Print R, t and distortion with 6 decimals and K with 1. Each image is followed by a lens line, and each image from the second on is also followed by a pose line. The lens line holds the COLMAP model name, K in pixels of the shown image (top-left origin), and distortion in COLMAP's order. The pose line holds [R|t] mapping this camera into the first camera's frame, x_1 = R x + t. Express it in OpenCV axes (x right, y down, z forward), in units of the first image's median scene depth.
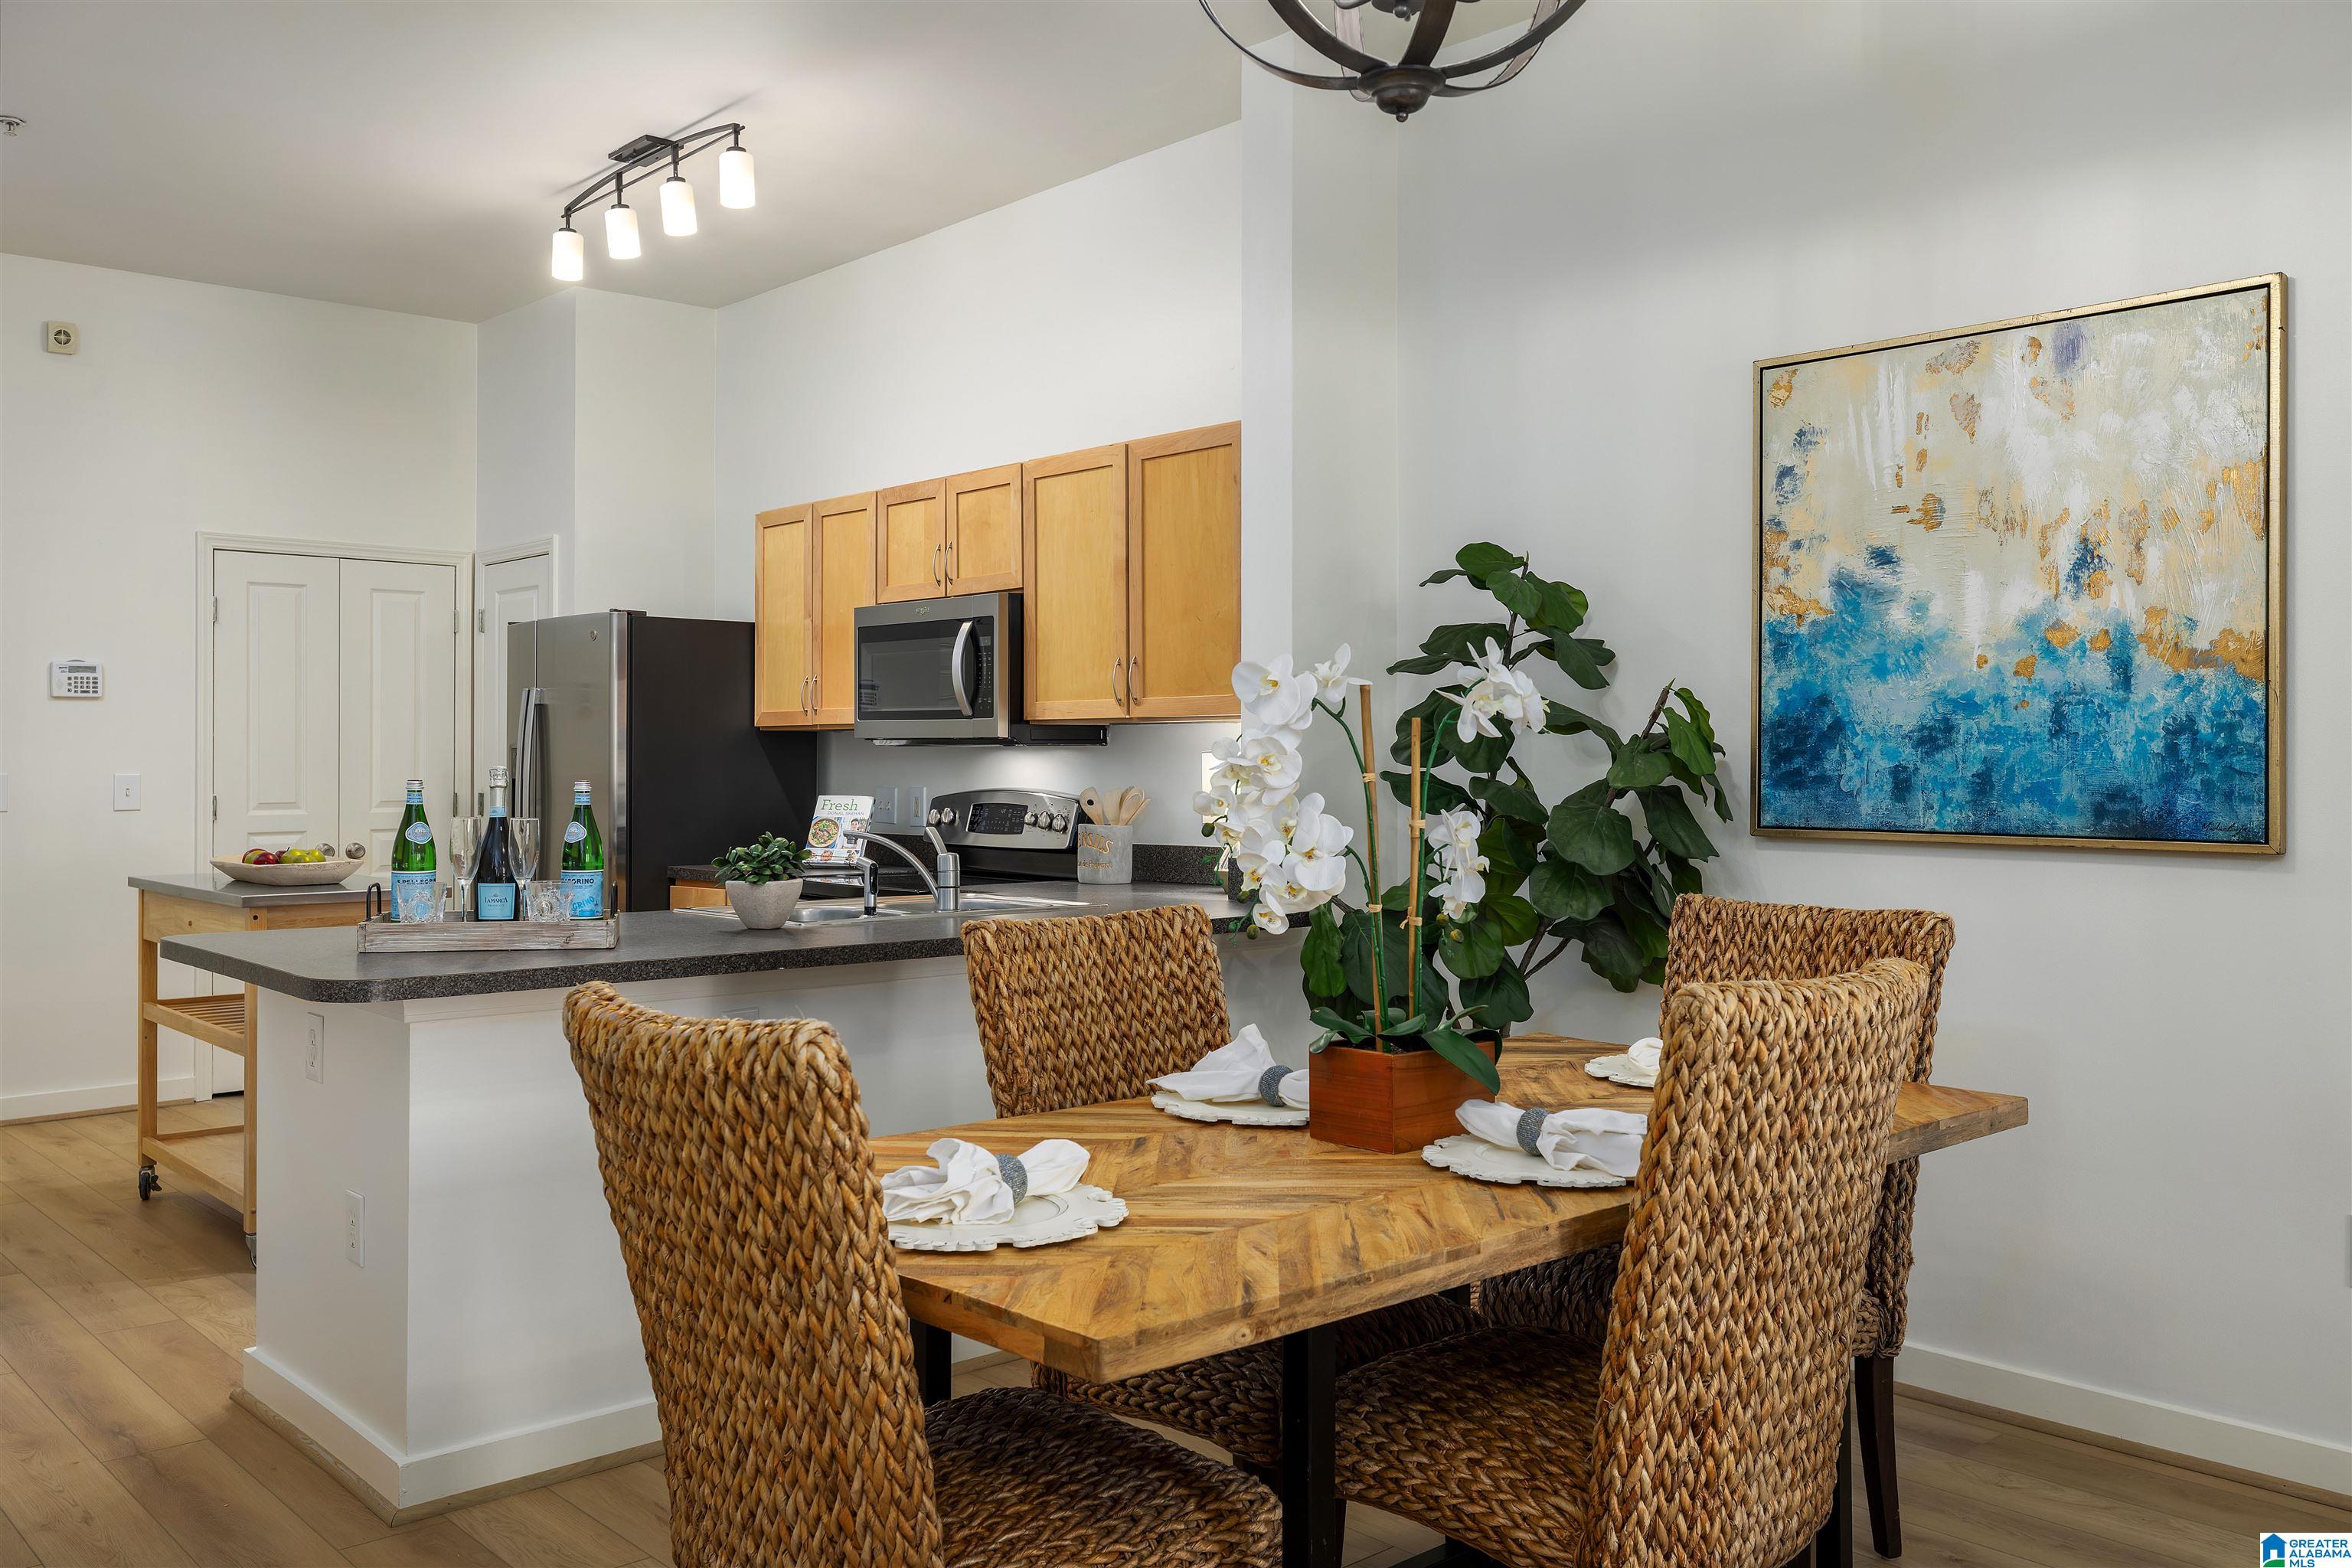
lens RADIAL K [[1929.6, 0, 1184.2], [0, 1929.6, 751.1], [0, 0, 1]] dist [-0.002655, 0.004044]
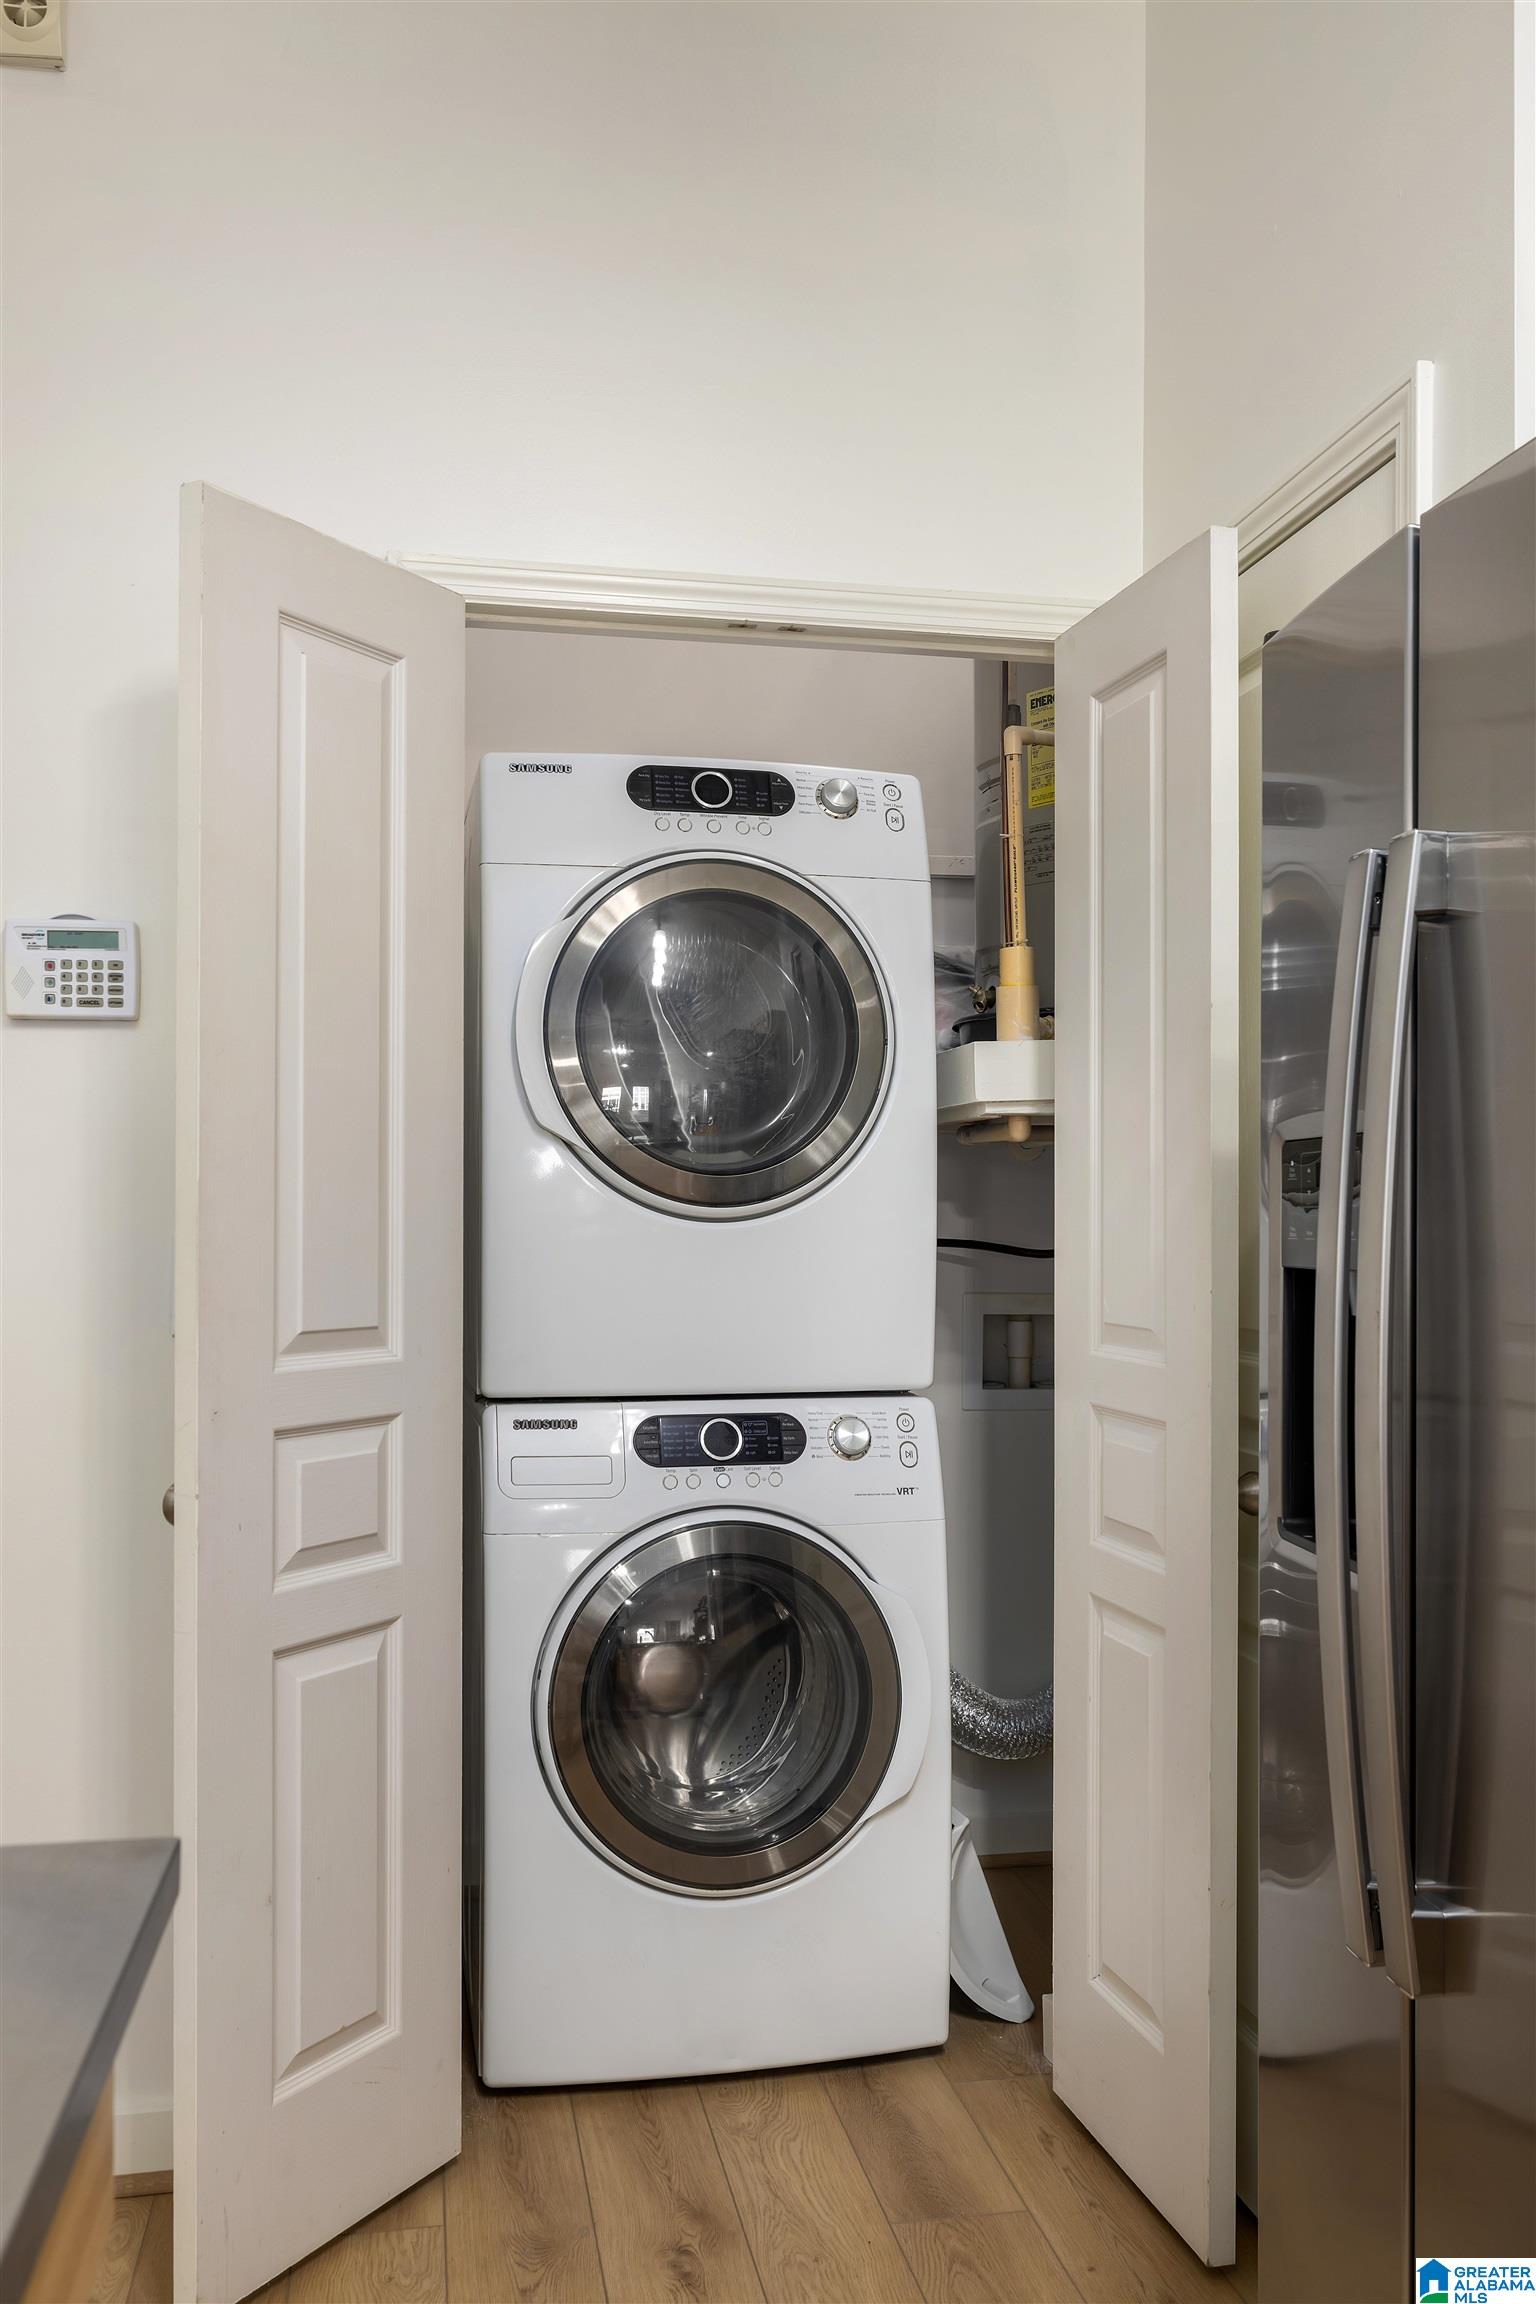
lens RADIAL K [[1871.4, 0, 772.7], [0, 1871.4, 1202.8], [0, 0, 1]] dist [0.005133, 0.002022]
pose [[0.858521, 0.001024, -0.512777, -0.352286], [0.000368, 0.999997, 0.002614, 0.006728], [0.512777, -0.002433, 0.858518, 0.951538]]
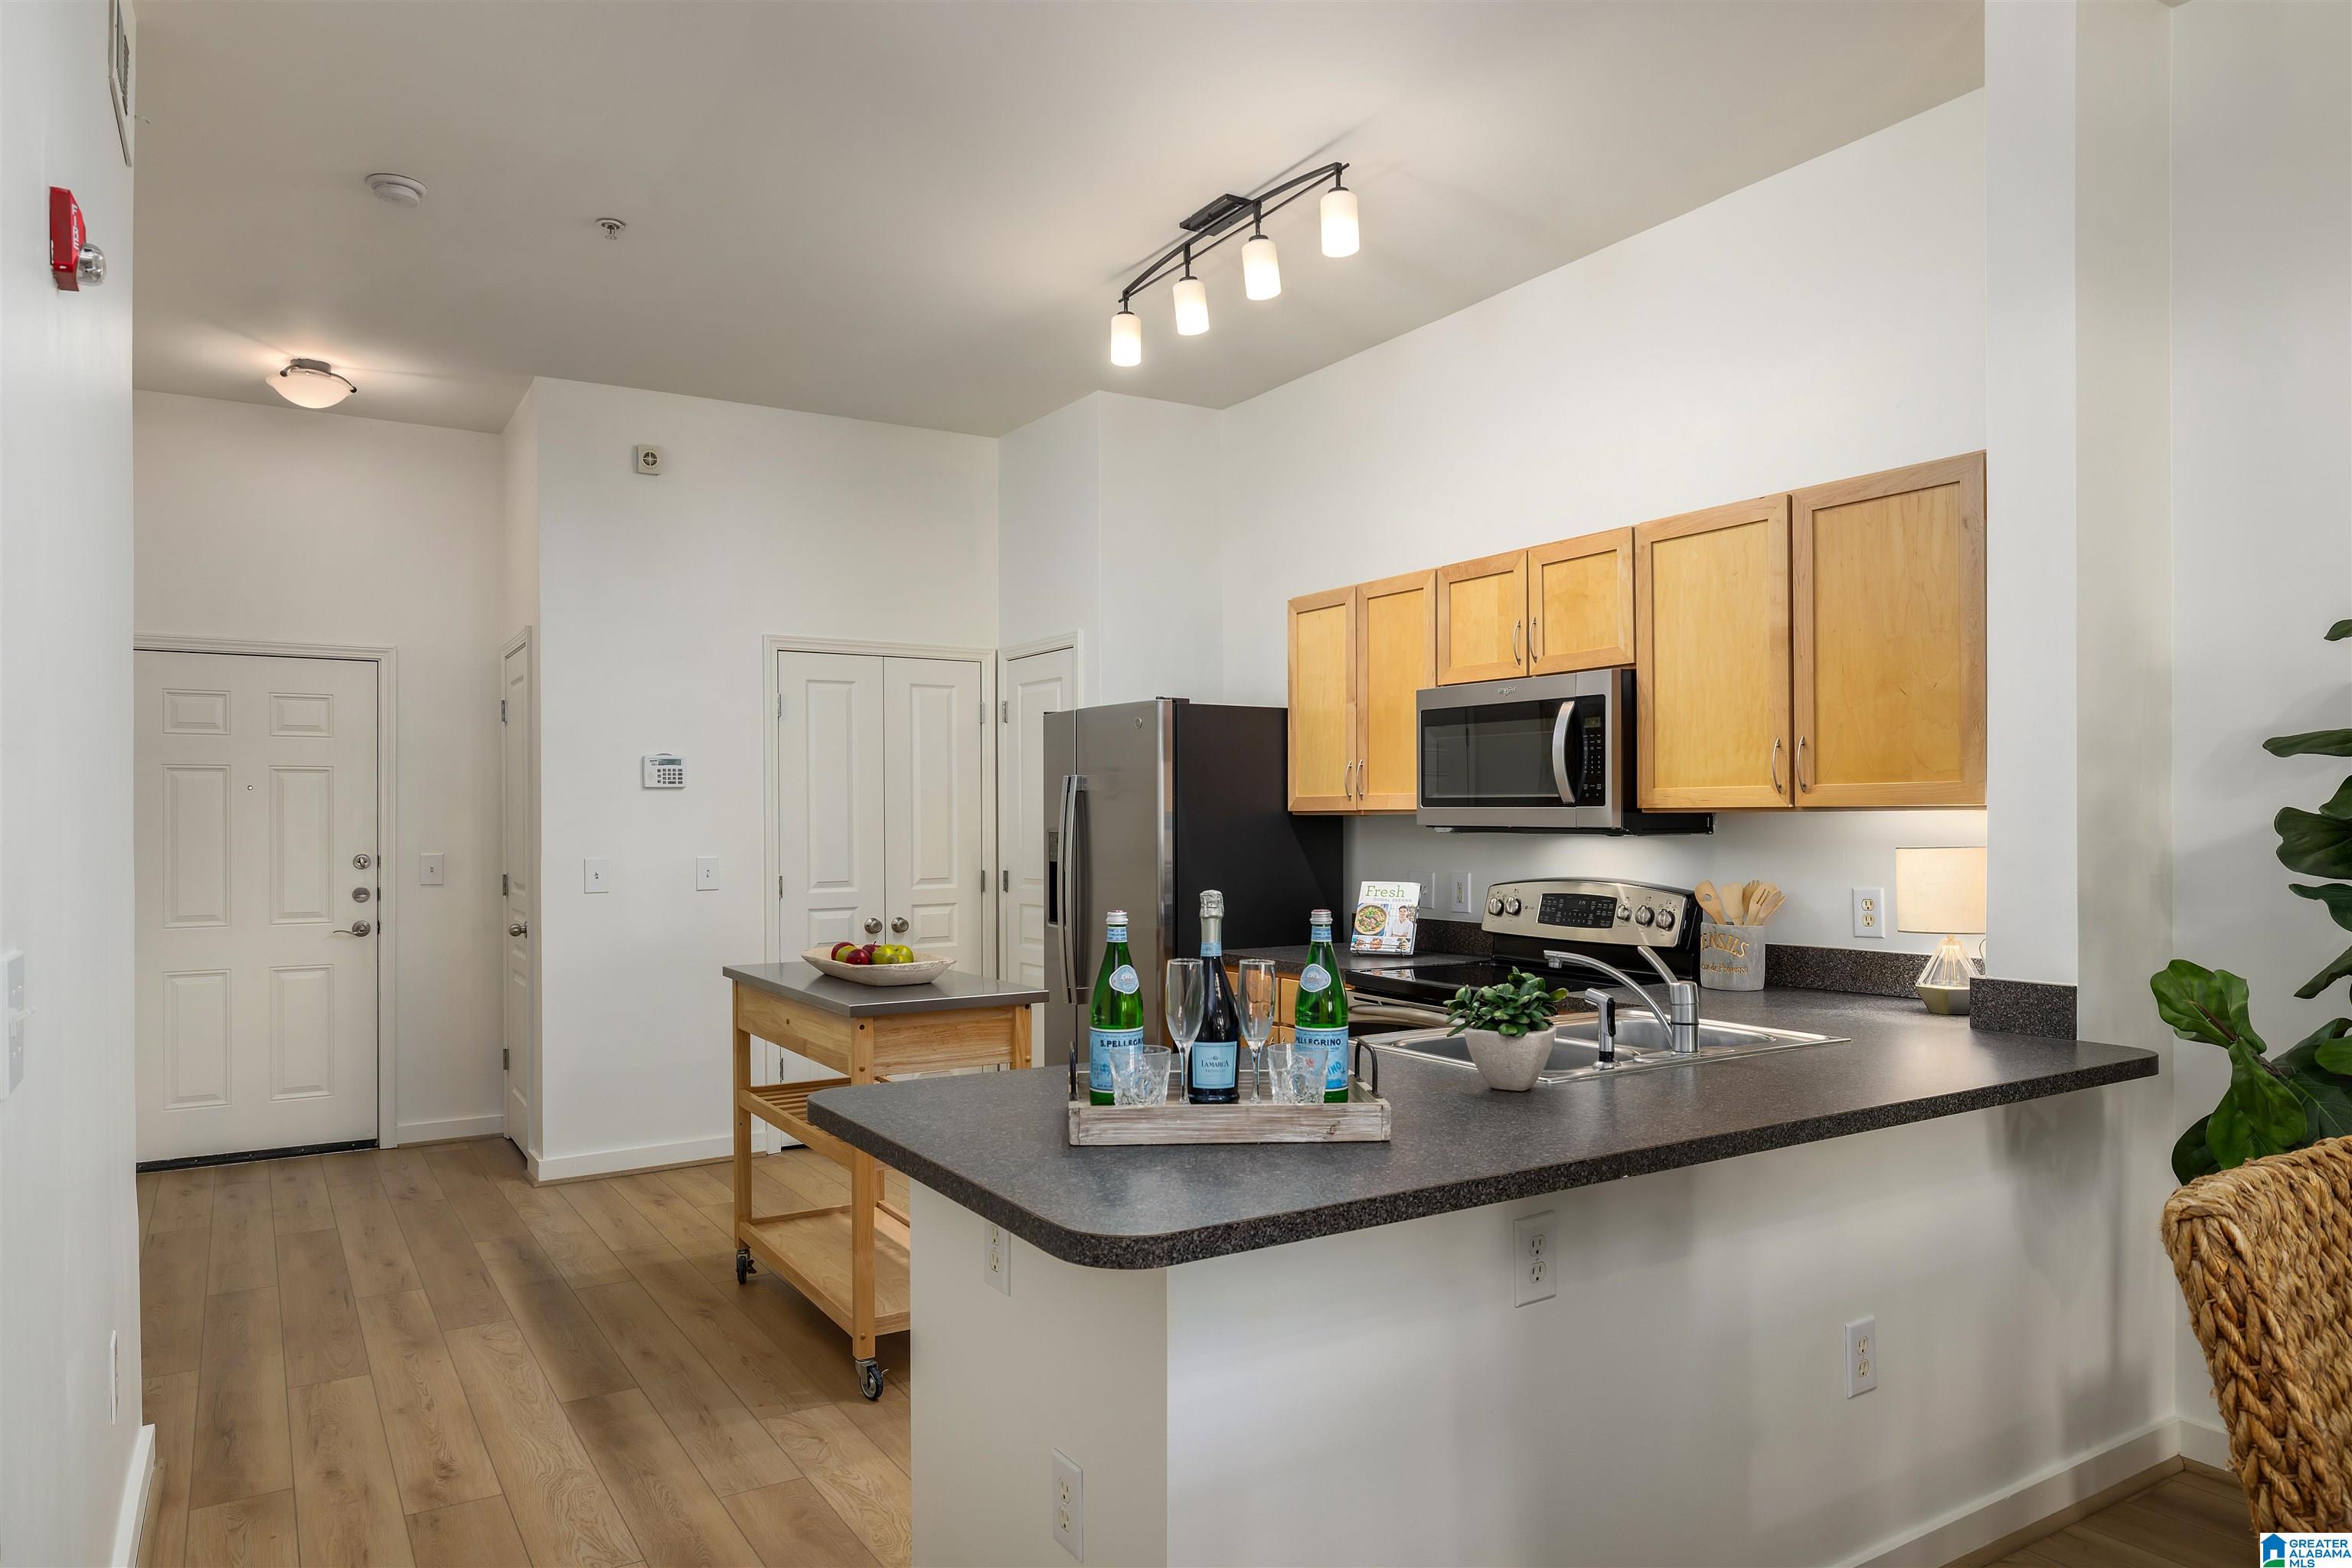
lens RADIAL K [[1488.3, 0, 1172.4], [0, 1488.3, 830.0], [0, 0, 1]] dist [-0.006958, -0.000108]
pose [[0.984833, -0.003508, -0.173472, -0.177701], [0.005956, 0.999890, 0.013596, -0.016671], [0.173405, -0.014423, 0.984745, 0.268765]]
